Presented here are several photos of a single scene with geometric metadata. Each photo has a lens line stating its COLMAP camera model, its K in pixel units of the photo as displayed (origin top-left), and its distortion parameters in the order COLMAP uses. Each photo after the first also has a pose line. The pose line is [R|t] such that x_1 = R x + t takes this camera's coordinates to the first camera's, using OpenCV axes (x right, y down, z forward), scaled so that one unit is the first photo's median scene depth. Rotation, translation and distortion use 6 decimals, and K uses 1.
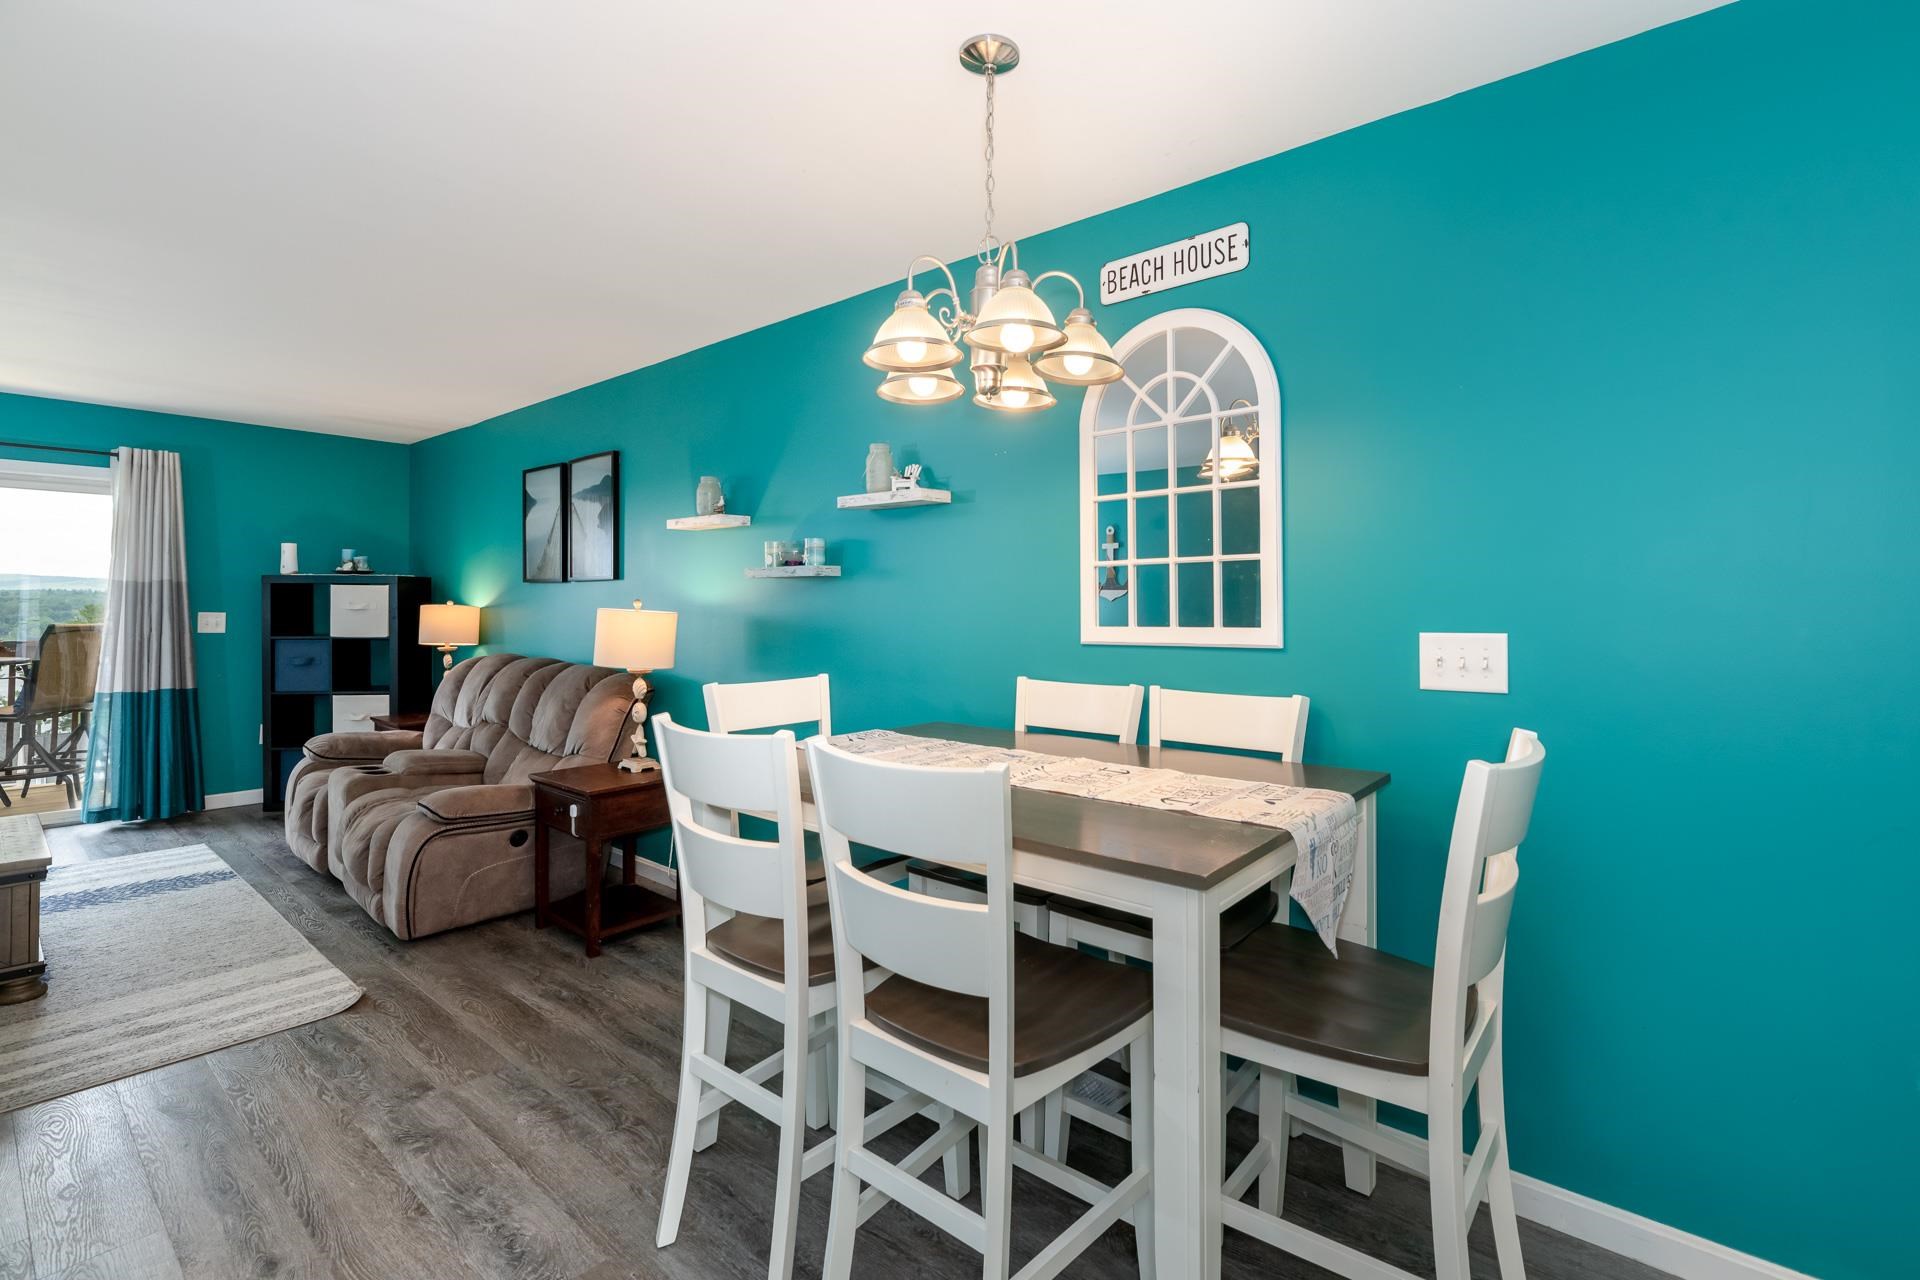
lens RADIAL K [[833.8, 0, 1009.0], [0, 833.8, 605.1], [0, 0, 1]] dist [-0.008158, -0.000191]
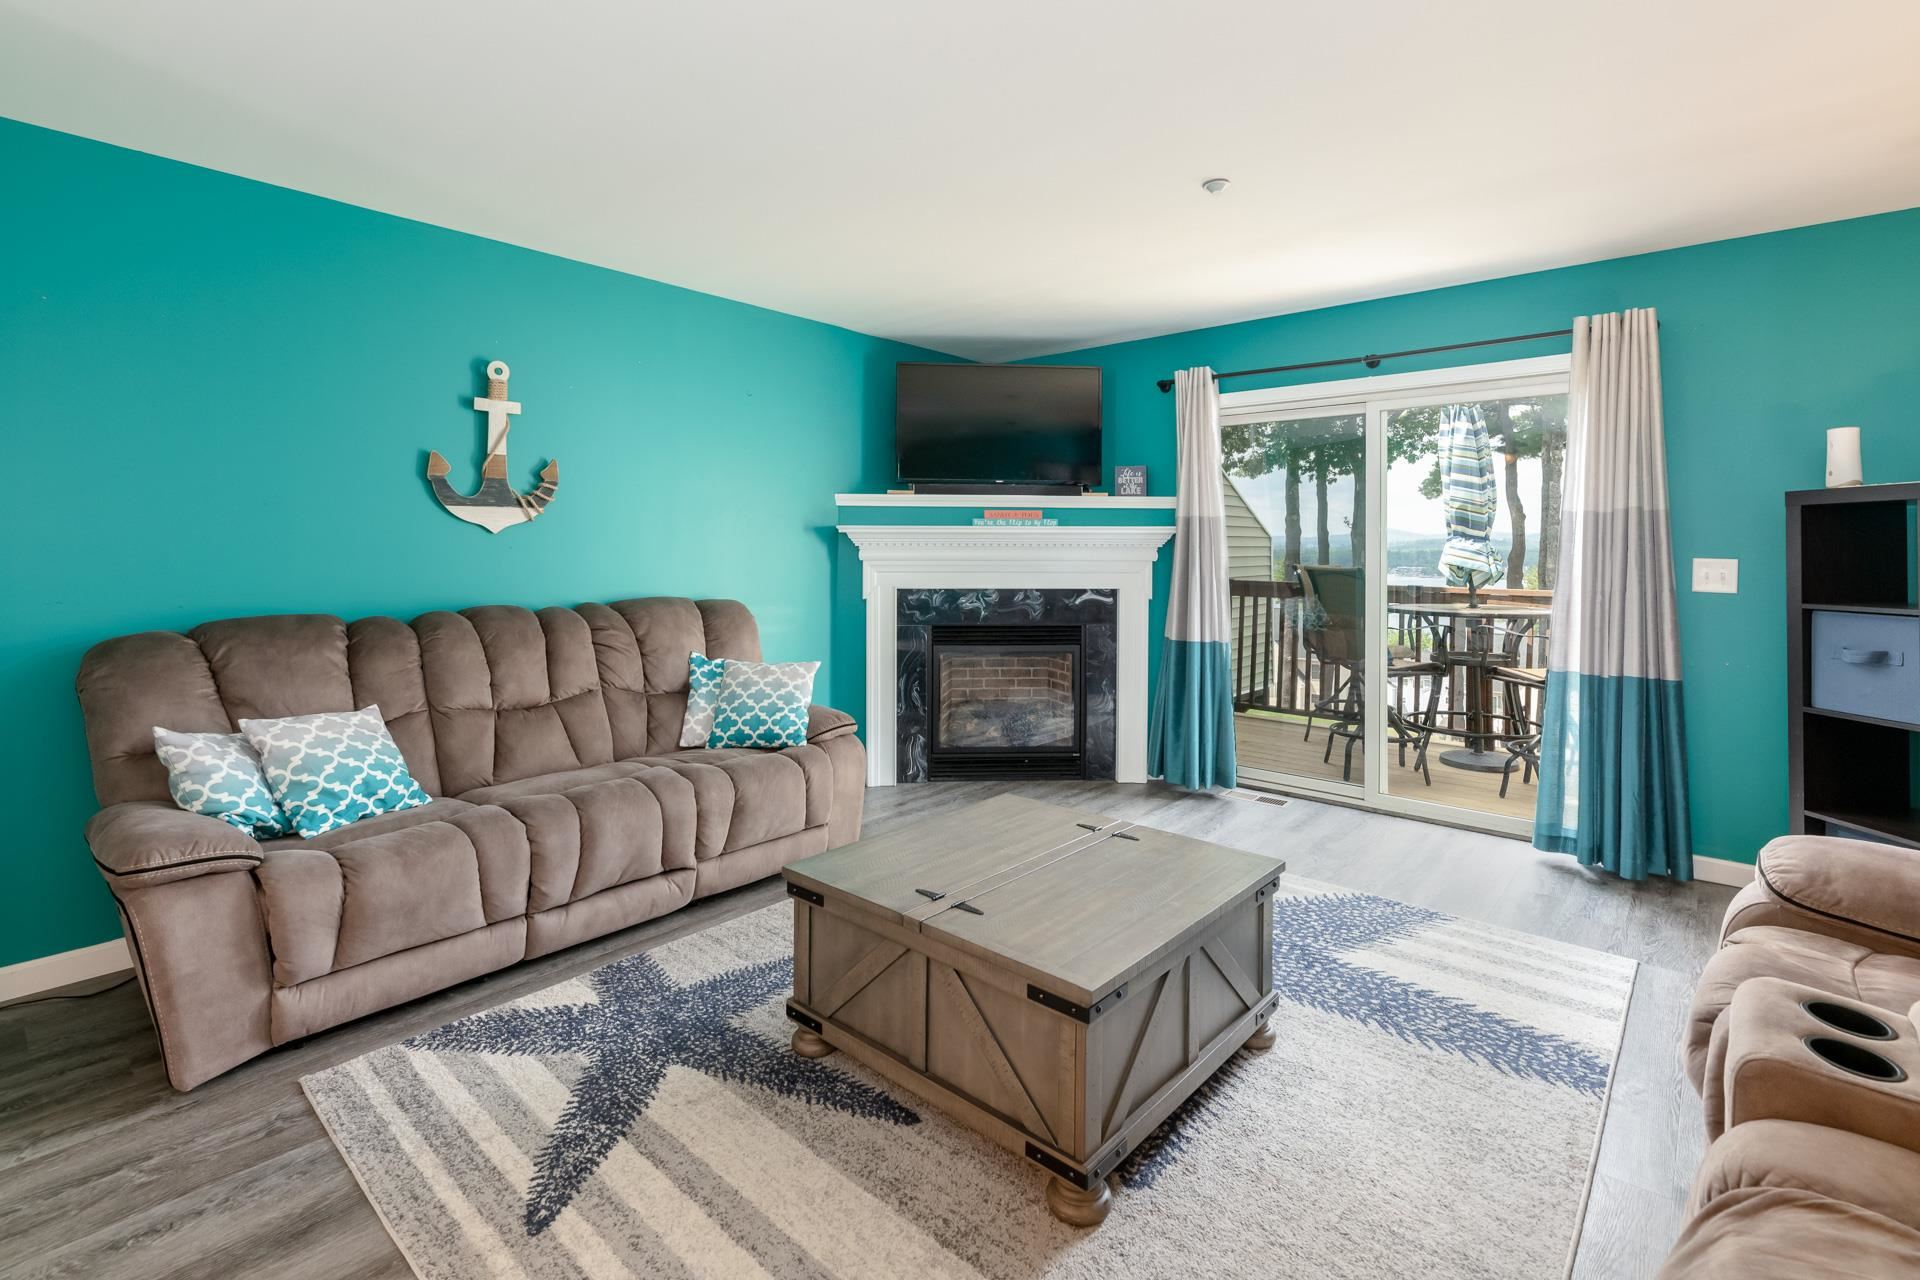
lens RADIAL K [[833.8, 0, 971.9], [0, 833.8, 545.7], [0, 0, 1]] dist [-0.008158, -0.000191]
pose [[-0.079569, -0.004666, -0.996818, -0.328863], [-0.004395, 0.999981, -0.004330, 0.004482], [0.996820, 0.004036, -0.079588, 0.529527]]
